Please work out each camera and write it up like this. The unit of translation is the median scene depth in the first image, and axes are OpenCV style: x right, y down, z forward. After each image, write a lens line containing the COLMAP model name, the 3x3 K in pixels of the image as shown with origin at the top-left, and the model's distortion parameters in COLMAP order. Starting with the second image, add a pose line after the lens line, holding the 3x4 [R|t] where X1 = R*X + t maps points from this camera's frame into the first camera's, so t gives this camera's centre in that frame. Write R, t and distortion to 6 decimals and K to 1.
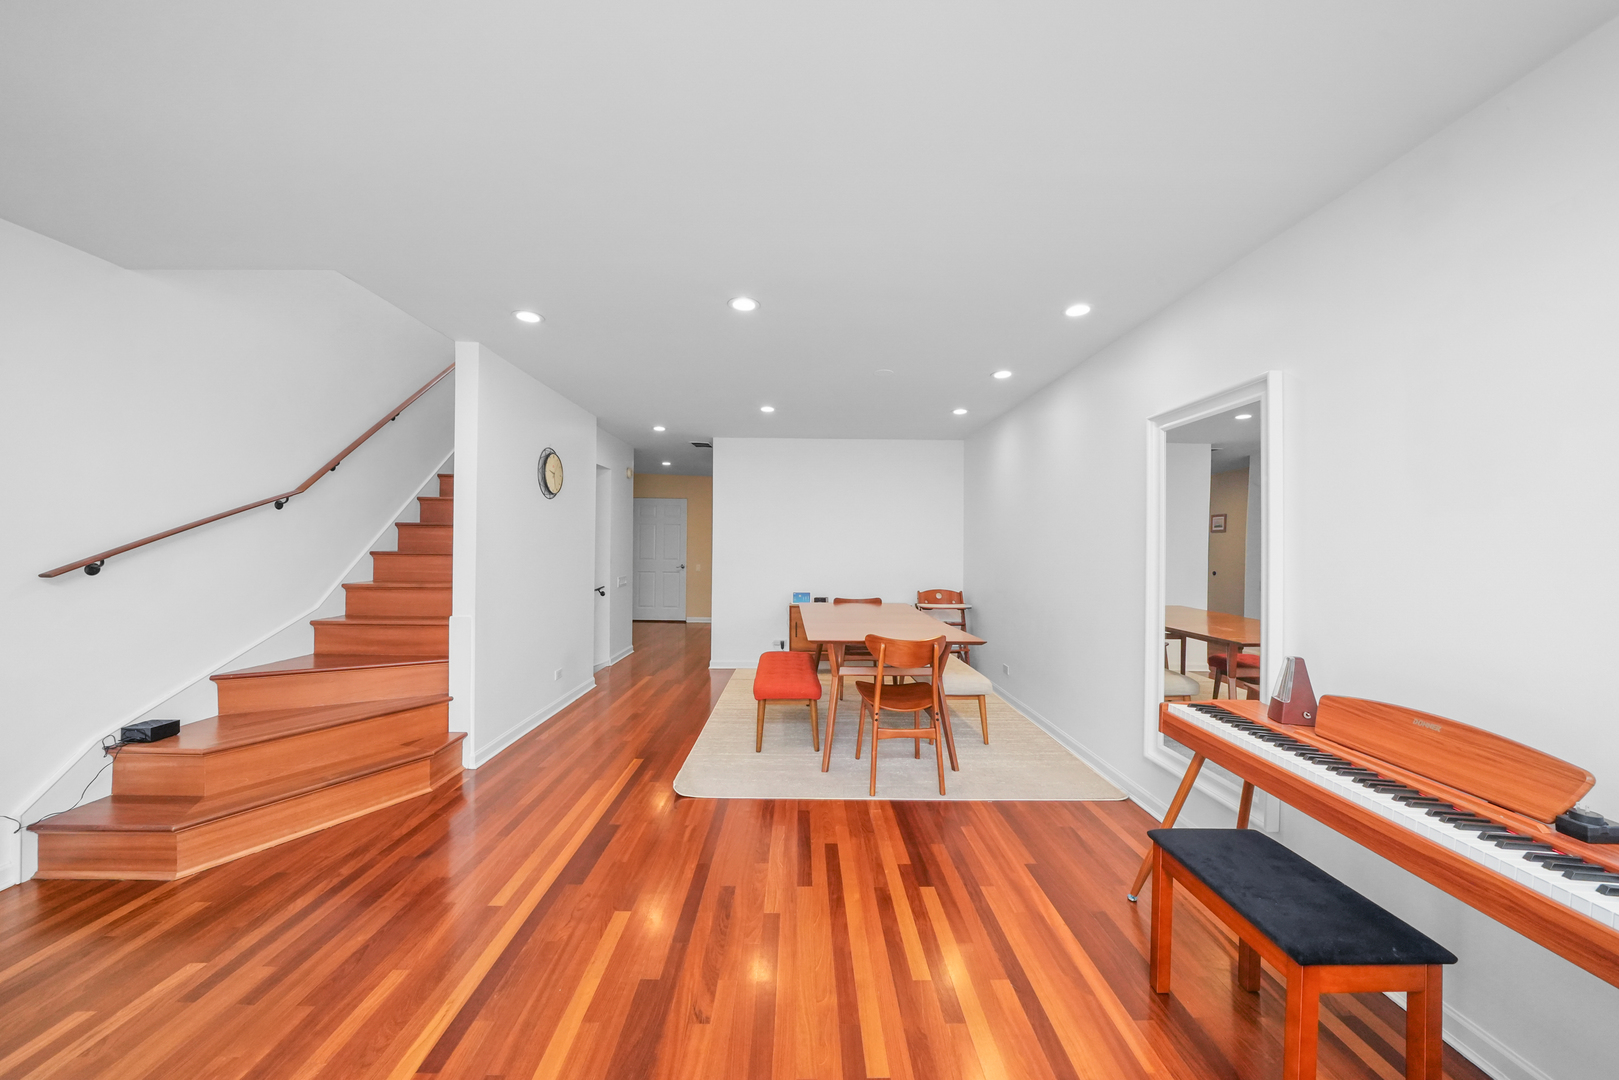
lens RADIAL K [[565.5, 0, 807.7], [0, 565.5, 543.7], [0, 0, 1]] dist [-0.026670, 0.002995]
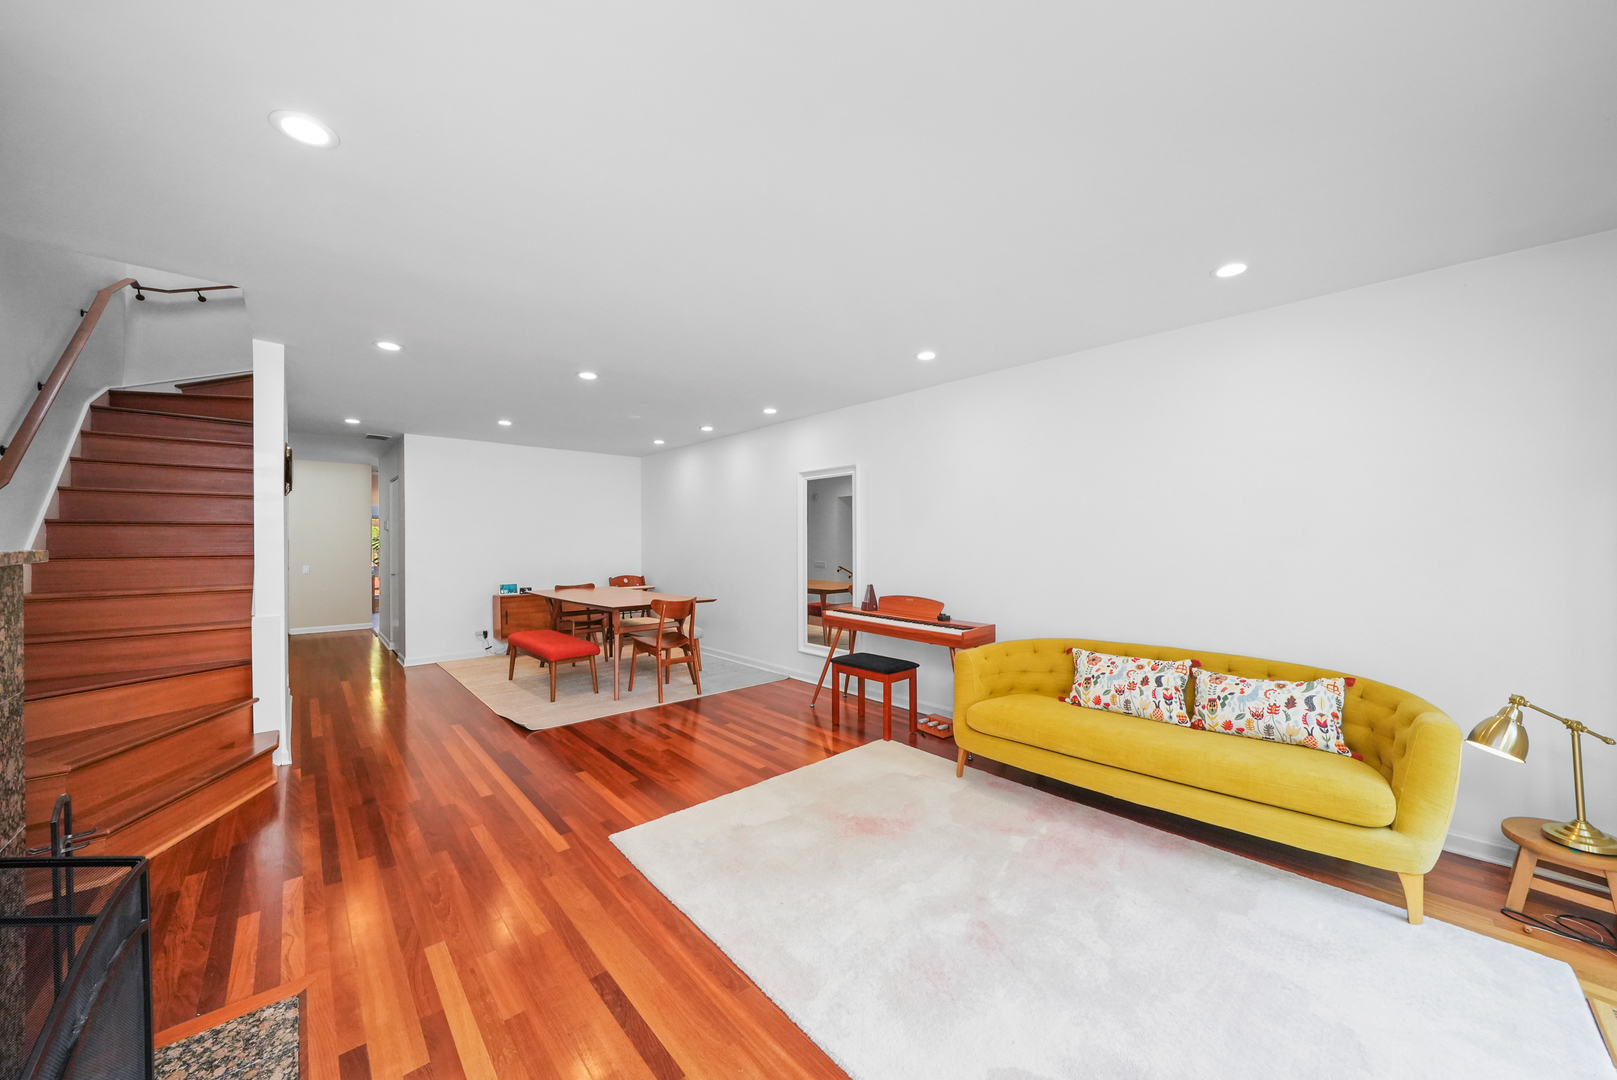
lens RADIAL K [[568.6, 0, 807.4], [0, 568.6, 542.5], [0, 0, 1]] dist [-0.018390, 0.000361]
pose [[0.745077, -0.012164, 0.666868, -0.669133], [0.006015, 0.999916, 0.011518, -0.009601], [-0.666952, -0.004570, 0.745087, -0.464695]]
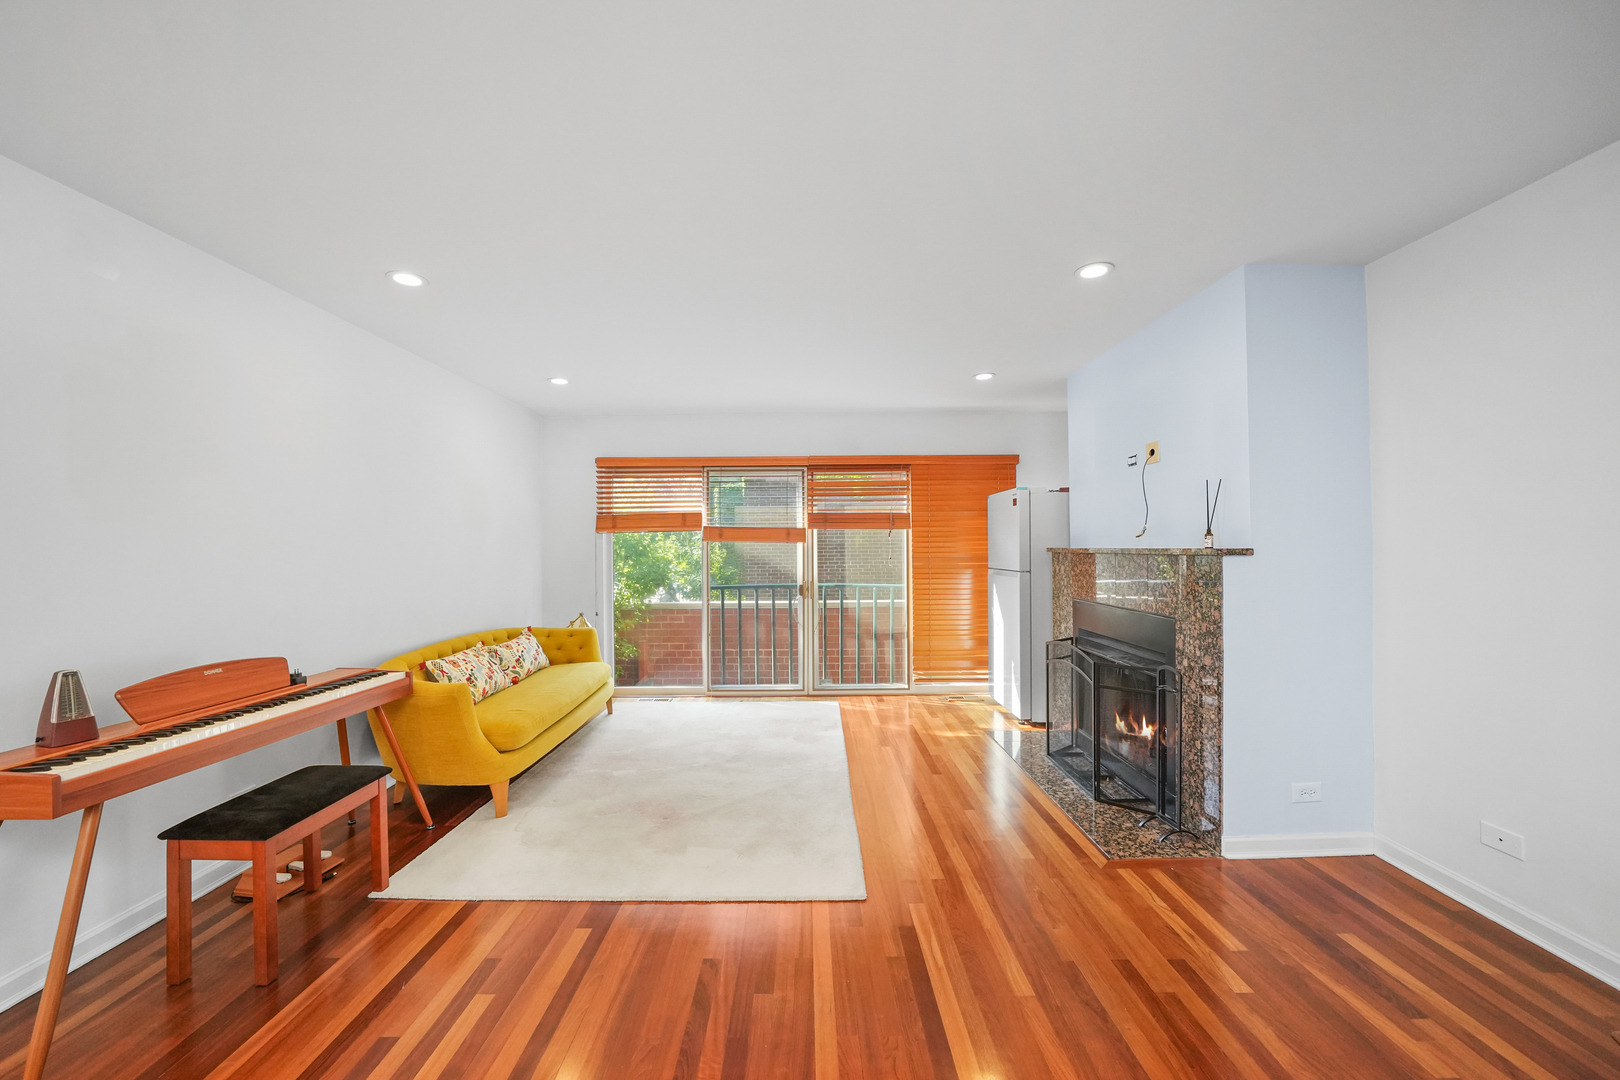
lens RADIAL K [[594.5, 0, 805.1], [0, 594.5, 541.5], [0, 0, 1]] dist [-0.012132, 0.000377]
pose [[-0.999899, -0.001453, 0.014126, -0.227534], [-0.001568, 0.999966, -0.008137, -0.001750], [-0.014114, -0.008158, -0.999867, 1.258054]]
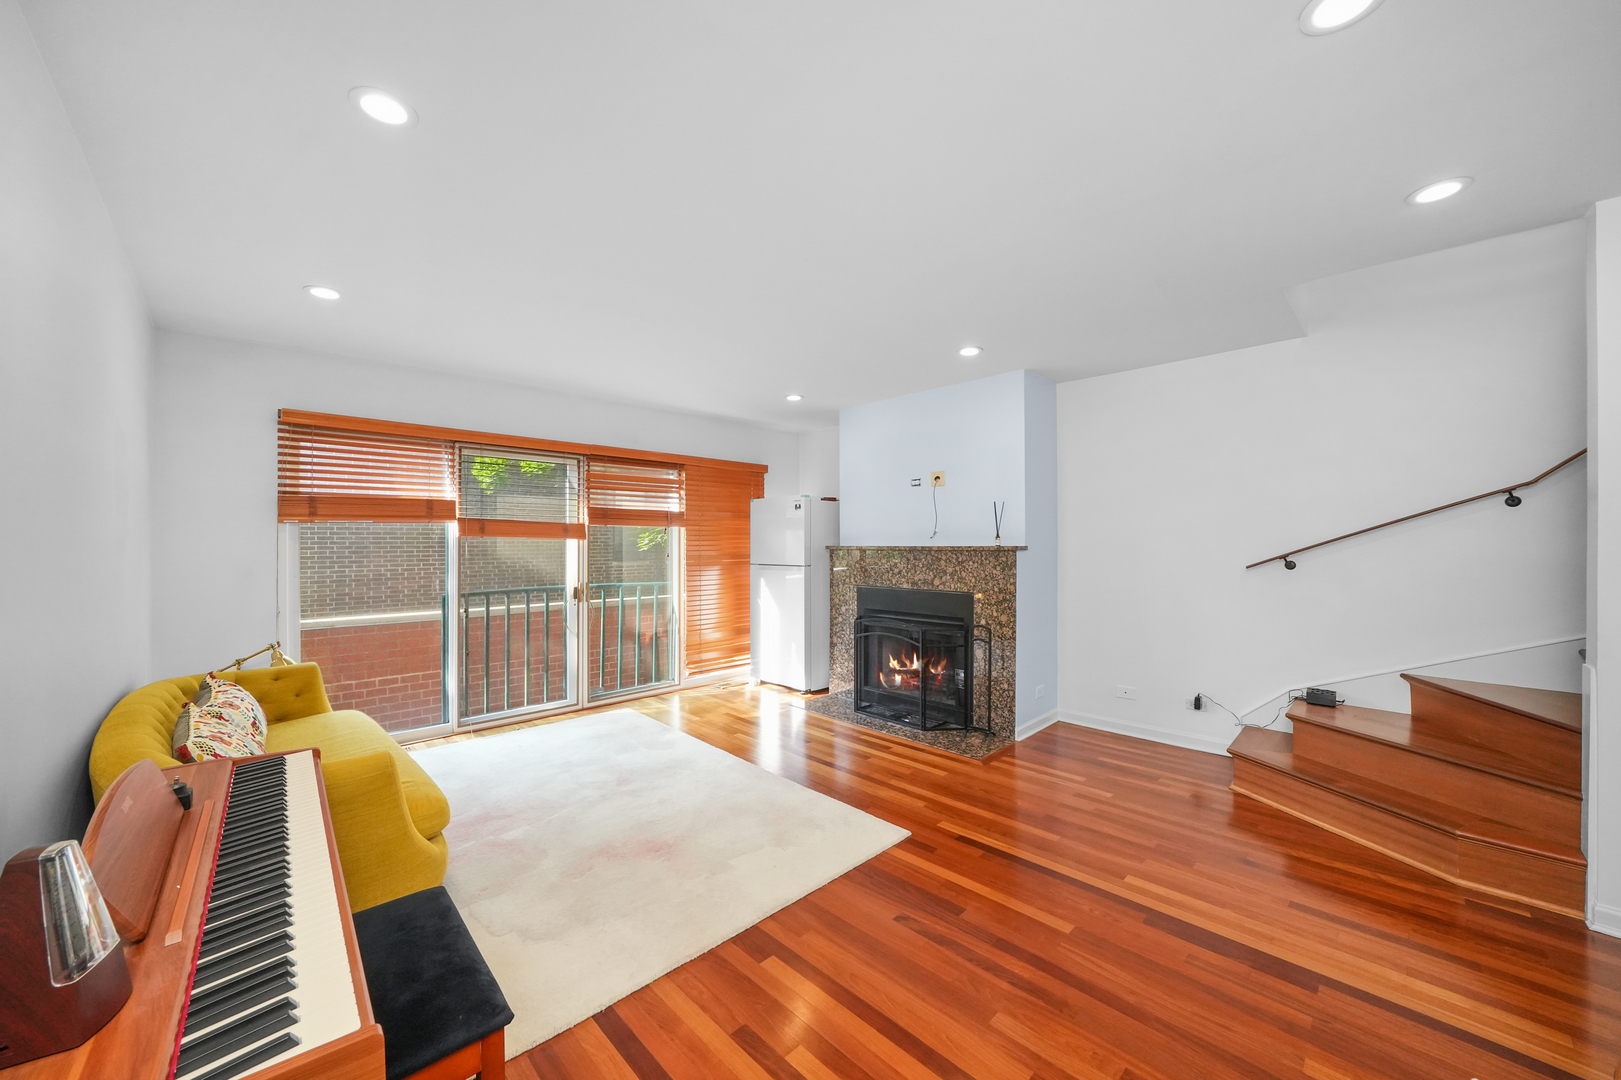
lens RADIAL K [[594.9, 0, 805.6], [0, 594.9, 541.5], [0, 0, 1]] dist [-0.012132, 0.000377]
pose [[-0.727142, -0.008202, -0.686438, 0.511377], [-0.003531, 0.999960, -0.008208, 0.003307], [0.686478, -0.003545, -0.727142, 1.038827]]
